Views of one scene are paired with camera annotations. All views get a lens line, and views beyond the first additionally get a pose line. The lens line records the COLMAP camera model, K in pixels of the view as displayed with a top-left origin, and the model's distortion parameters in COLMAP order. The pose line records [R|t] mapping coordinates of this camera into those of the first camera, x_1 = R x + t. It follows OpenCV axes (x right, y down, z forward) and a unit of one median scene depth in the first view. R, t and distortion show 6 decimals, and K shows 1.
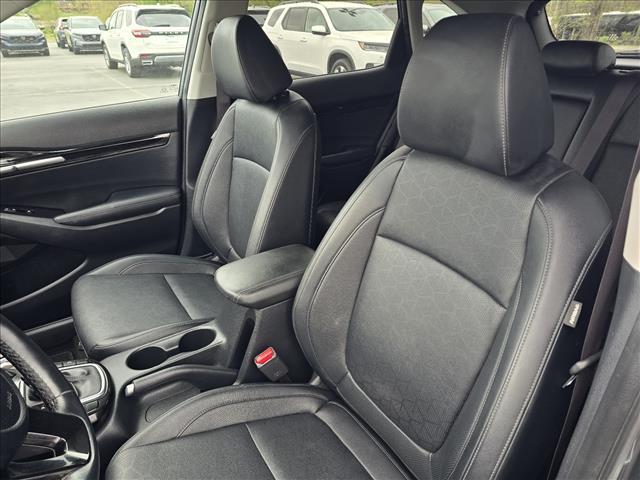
lens RADIAL K [[430.4, 0, 320.5], [0, 430.4, 239.7], [0, 0, 1]] dist [0.034666, -0.033067]
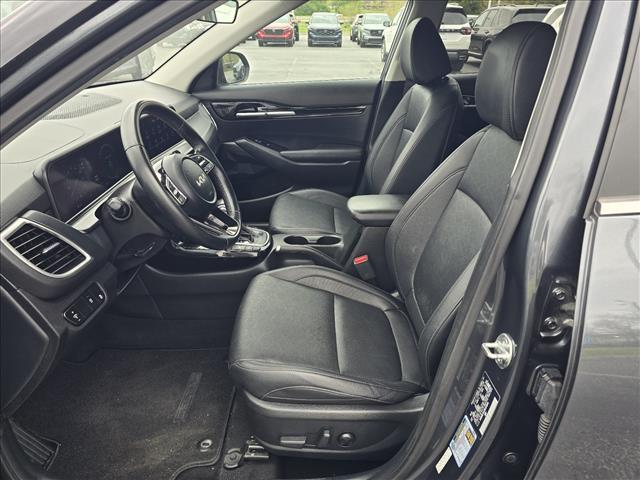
lens RADIAL K [[430.4, 0, 317.7], [0, 430.4, 242.7], [0, 0, 1]] dist [0.034666, -0.033067]
pose [[0.834615, 0.266472, -0.482089, 0.274306], [-0.261509, 0.961964, 0.078983, 0.092528], [0.484799, 0.060150, 0.872555, -0.203791]]
